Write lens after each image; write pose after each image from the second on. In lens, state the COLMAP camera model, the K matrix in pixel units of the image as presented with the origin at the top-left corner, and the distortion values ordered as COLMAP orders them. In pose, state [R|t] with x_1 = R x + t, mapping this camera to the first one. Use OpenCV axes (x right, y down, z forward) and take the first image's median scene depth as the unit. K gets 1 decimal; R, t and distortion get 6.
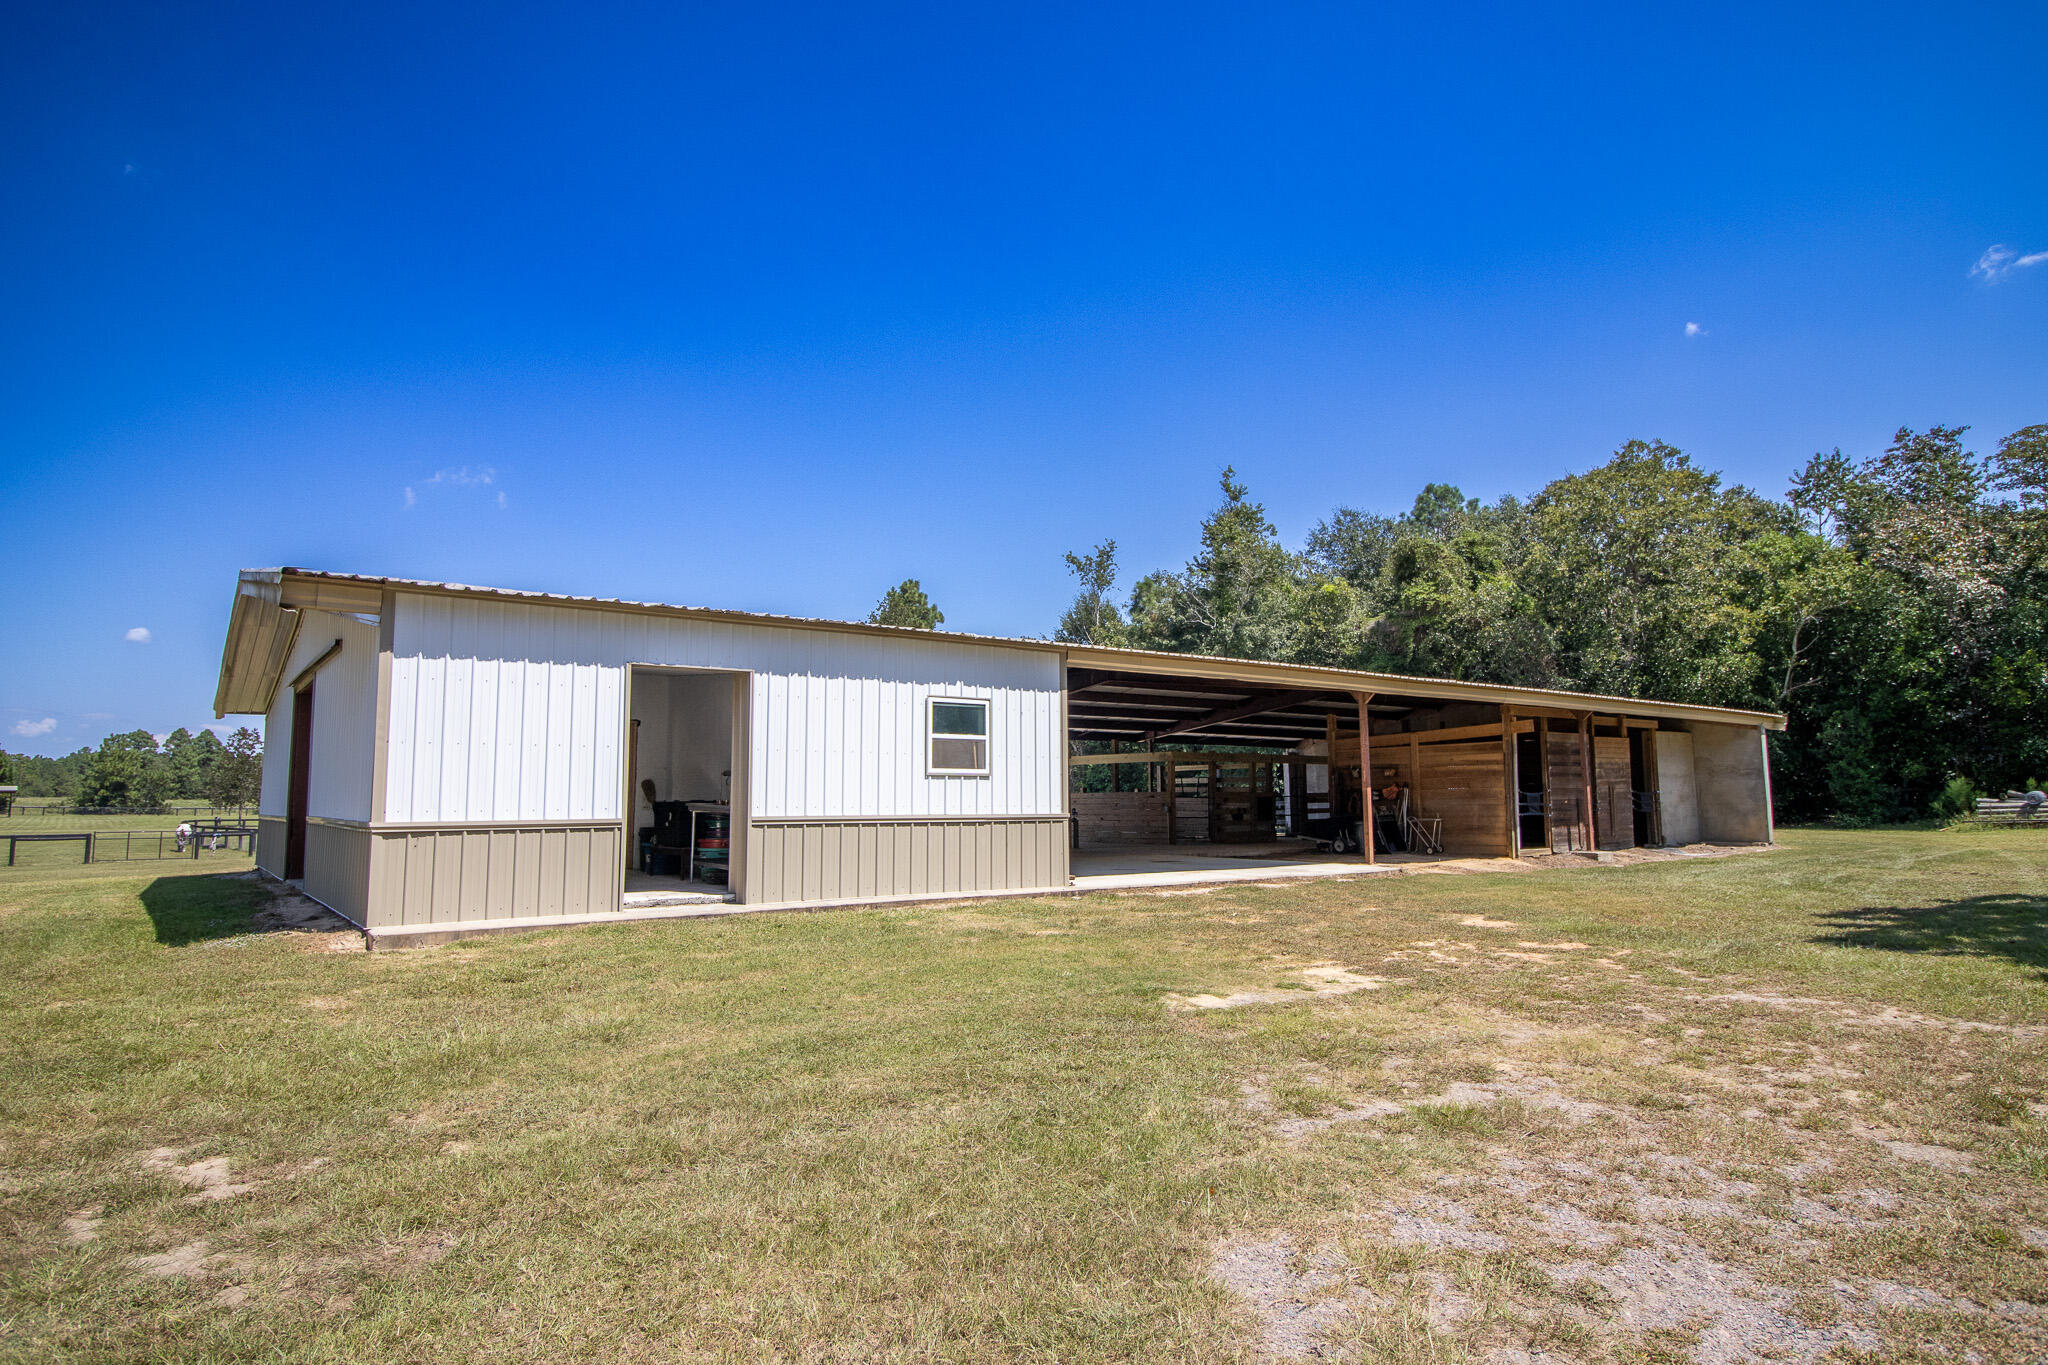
lens RADIAL K [[1123.9, 0, 1027.3], [0, 1123.9, 679.2], [0, 0, 1]] dist [-0.000469, -0.010412]
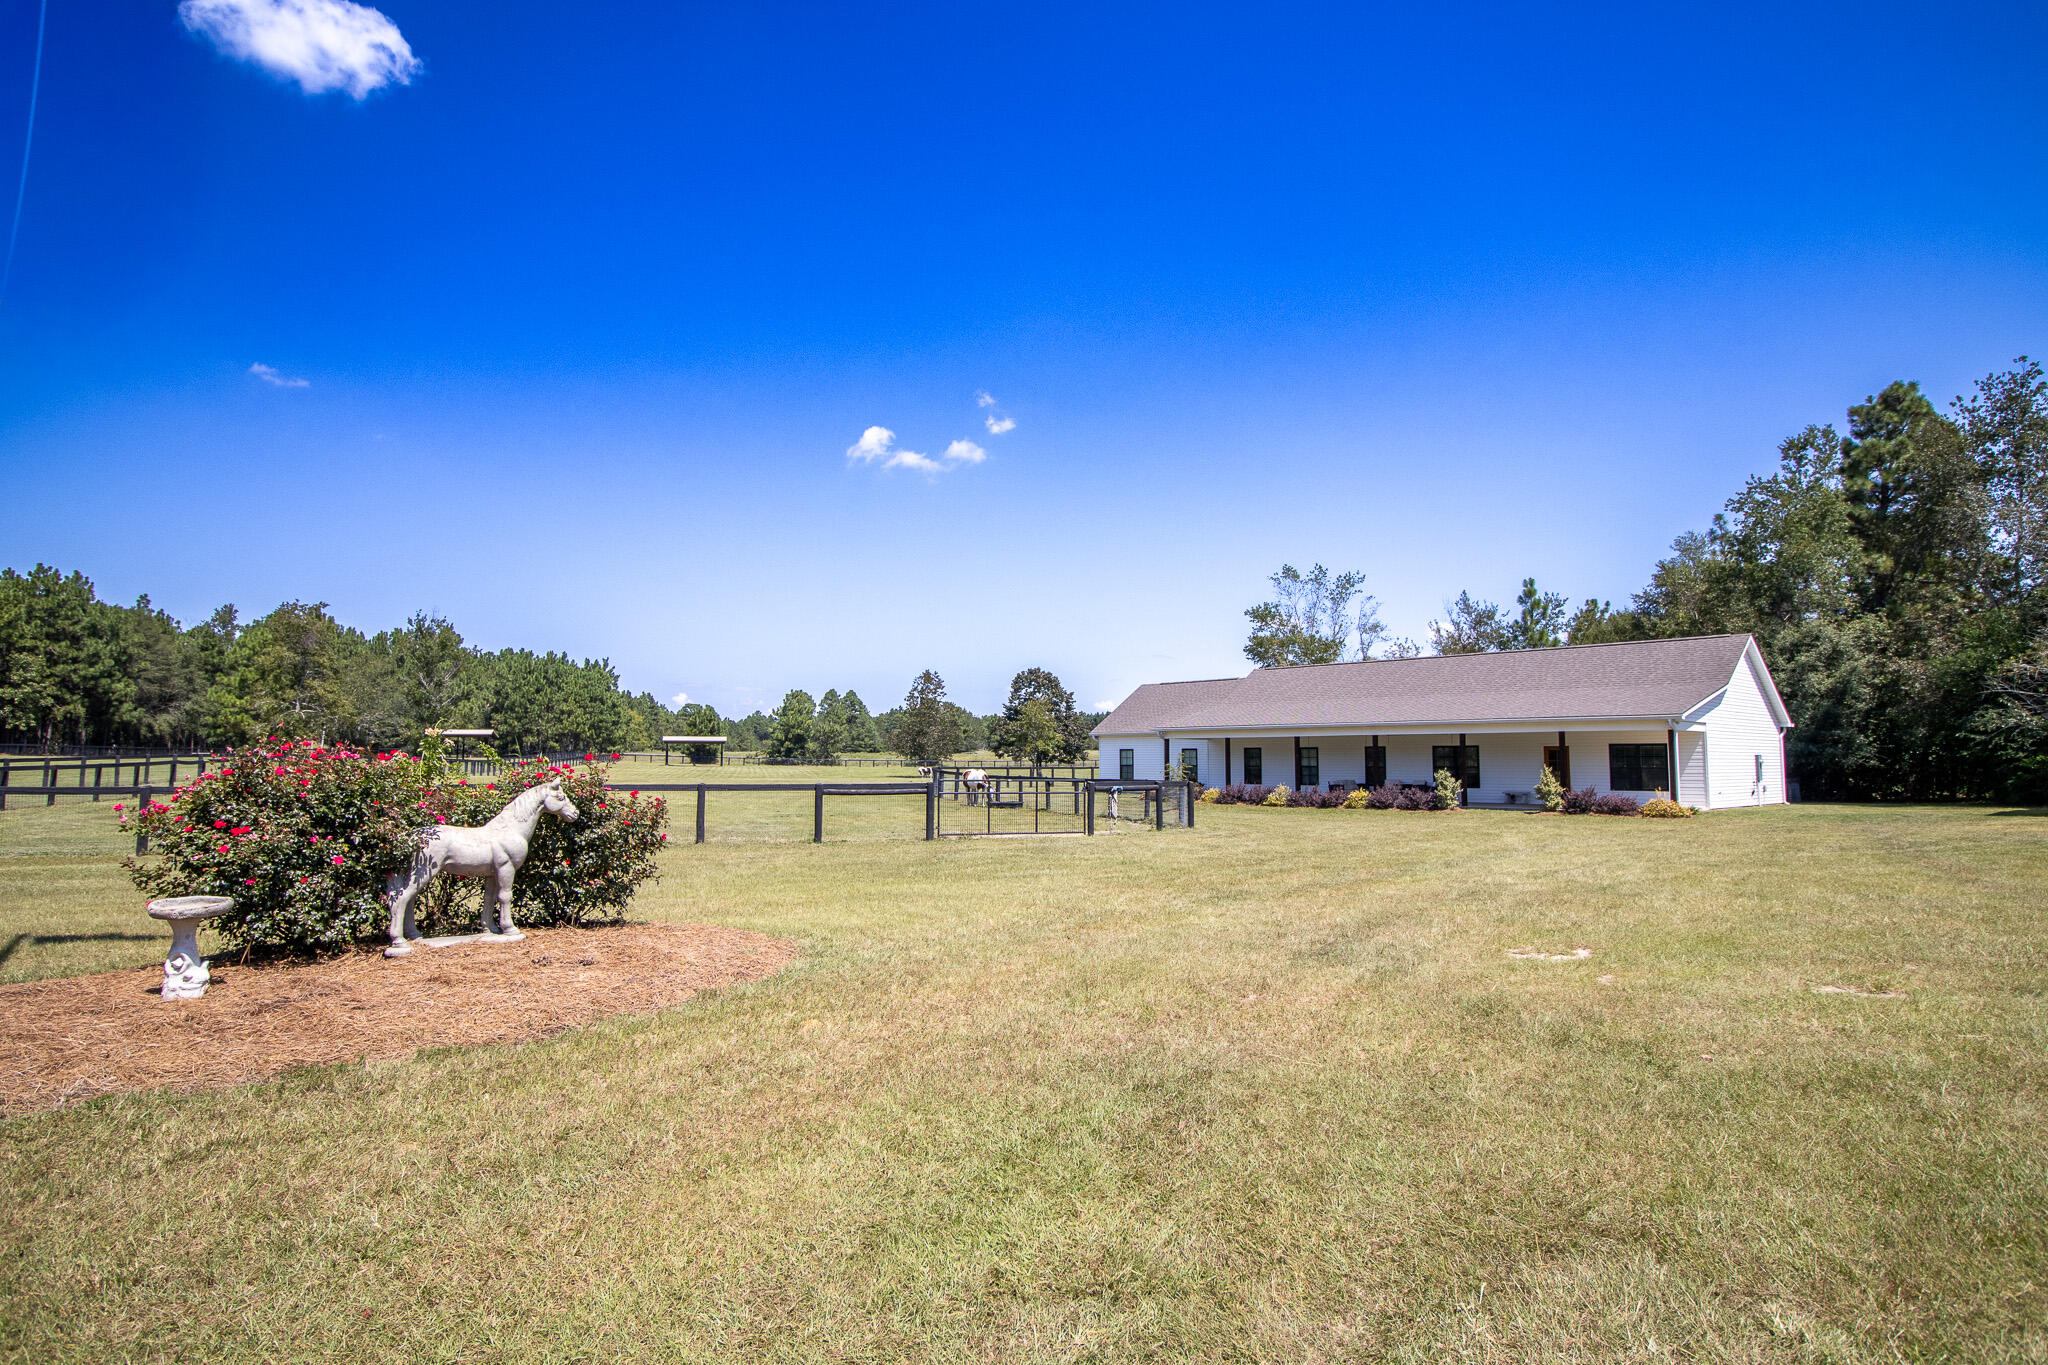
lens RADIAL K [[1123.9, 0, 1025.5], [0, 1123.9, 669.9], [0, 0, 1]] dist [-0.000469, -0.010412]
pose [[0.895991, -0.029280, -0.443105, -0.148338], [0.041647, 0.998967, 0.018202, 0.020402], [0.442115, -0.034763, 0.896285, 0.144579]]
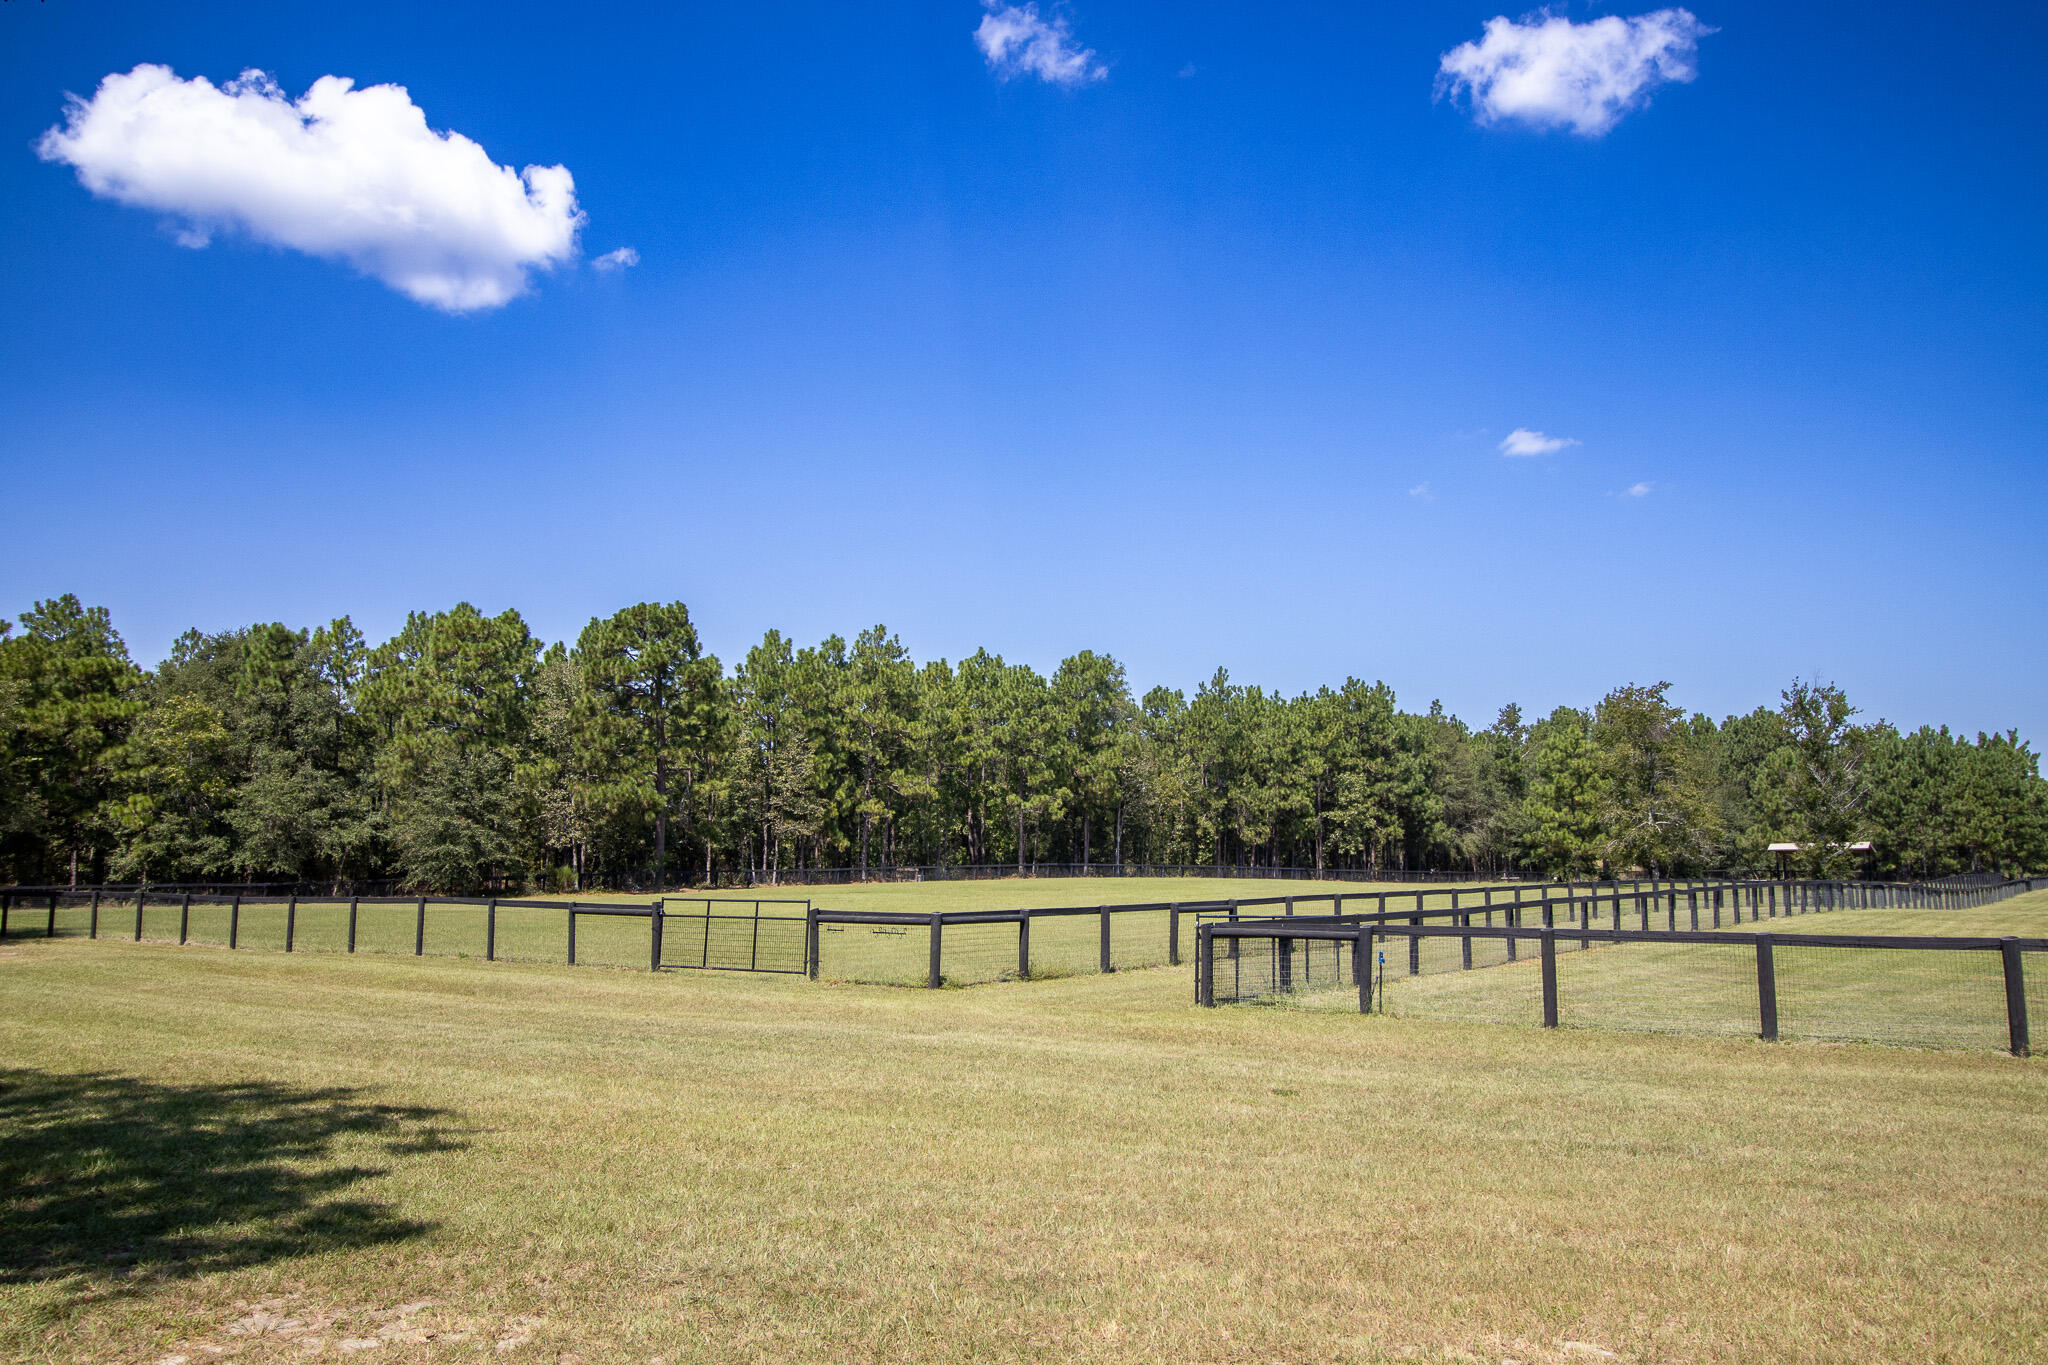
lens RADIAL K [[1473.1, 0, 1030.3], [0, 1473.1, 670.7], [0, 0, 1]] dist [0.007349, -0.007734]
pose [[0.202660, -0.135546, -0.969823, -0.199732], [0.105199, 0.987656, -0.116055, 0.018542], [0.973582, -0.078504, 0.214418, 0.130326]]
